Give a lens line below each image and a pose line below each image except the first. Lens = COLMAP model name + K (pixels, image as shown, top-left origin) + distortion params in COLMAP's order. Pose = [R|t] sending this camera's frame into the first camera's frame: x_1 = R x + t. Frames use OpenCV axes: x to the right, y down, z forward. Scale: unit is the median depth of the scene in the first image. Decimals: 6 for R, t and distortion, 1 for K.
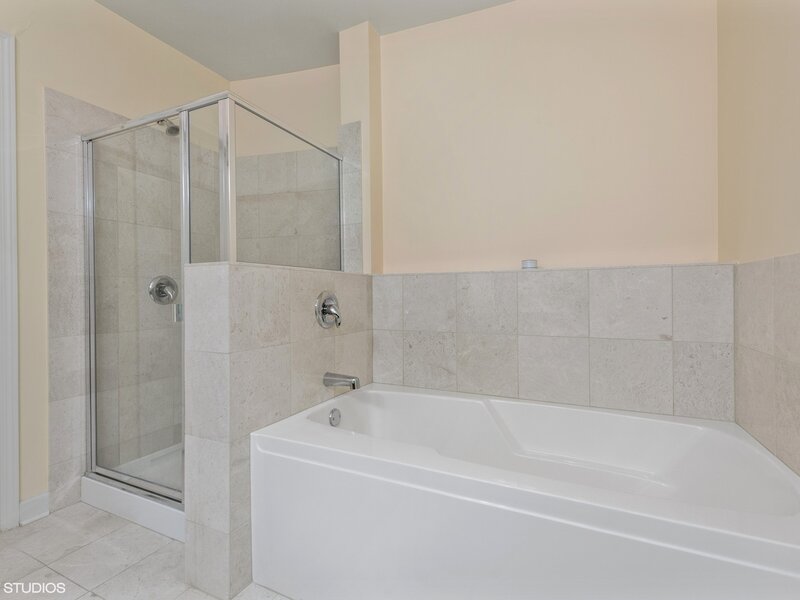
lens RADIAL K [[378.8, 0, 400.2], [0, 378.8, 293.2], [0, 0, 1]] dist [0.001031, -0.000170]
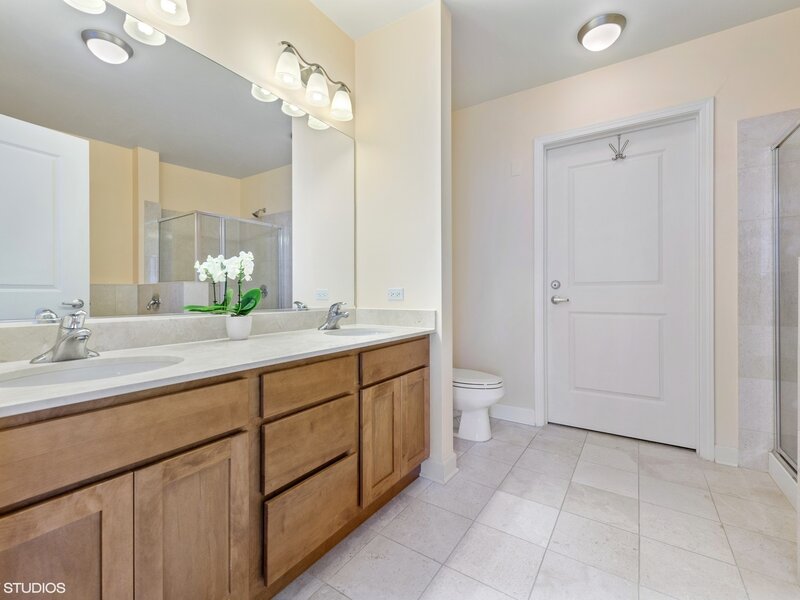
lens RADIAL K [[355.7, 0, 401.0], [0, 355.7, 296.3], [0, 0, 1]] dist [-0.001257, -0.000013]
pose [[-0.141677, 0.018223, -0.989745, 0.364877], [0.005683, 0.999829, 0.017595, -0.000195], [0.989897, -0.003132, -0.141756, 0.078065]]
